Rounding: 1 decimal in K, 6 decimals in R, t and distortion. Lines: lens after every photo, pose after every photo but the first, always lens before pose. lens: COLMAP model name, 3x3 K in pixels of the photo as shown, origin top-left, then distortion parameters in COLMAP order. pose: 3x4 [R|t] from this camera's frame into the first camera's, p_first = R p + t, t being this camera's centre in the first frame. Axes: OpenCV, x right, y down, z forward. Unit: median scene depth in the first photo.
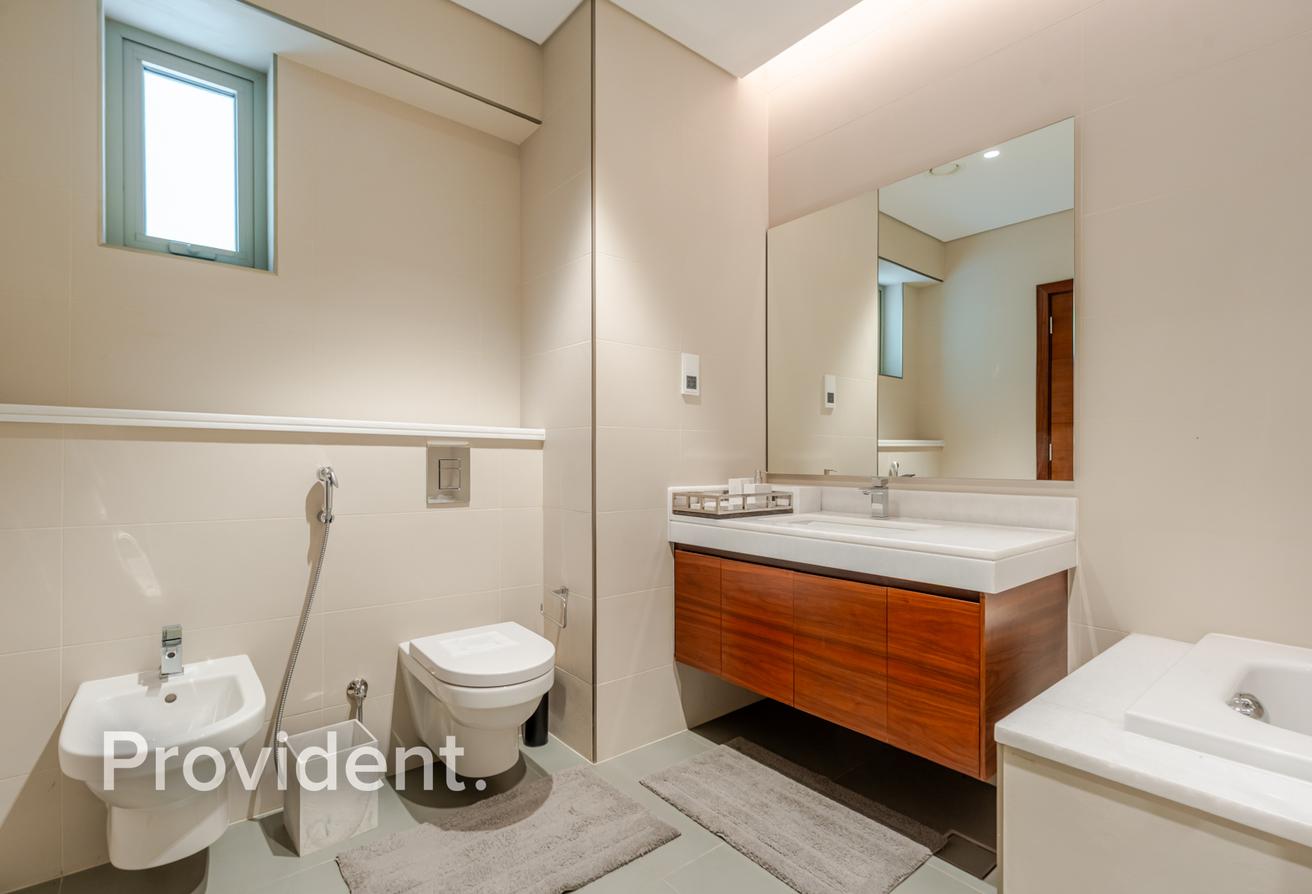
lens RADIAL K [[605.2, 0, 657.3], [0, 605.2, 453.7], [0, 0, 1]] dist [0.001048, 0.000531]
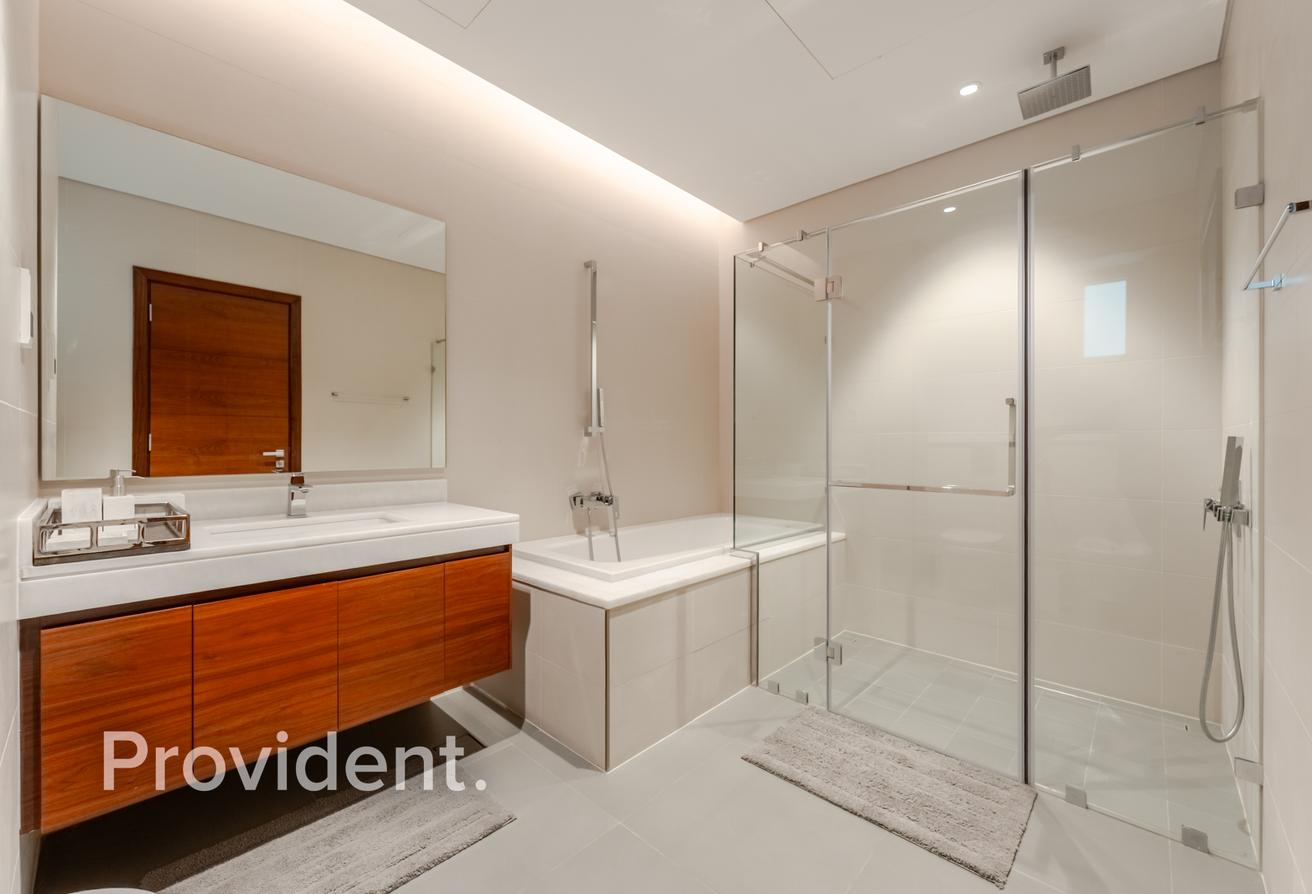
lens RADIAL K [[526.0, 0, 657.1], [0, 526.0, 447.2], [0, 0, 1]] dist [0.000091, -0.000044]
pose [[-0.127344, -0.004165, 0.991850, -0.552699], [-0.008983, 0.999955, 0.003046, -0.011124], [-0.991818, -0.008522, -0.127376, 0.566809]]
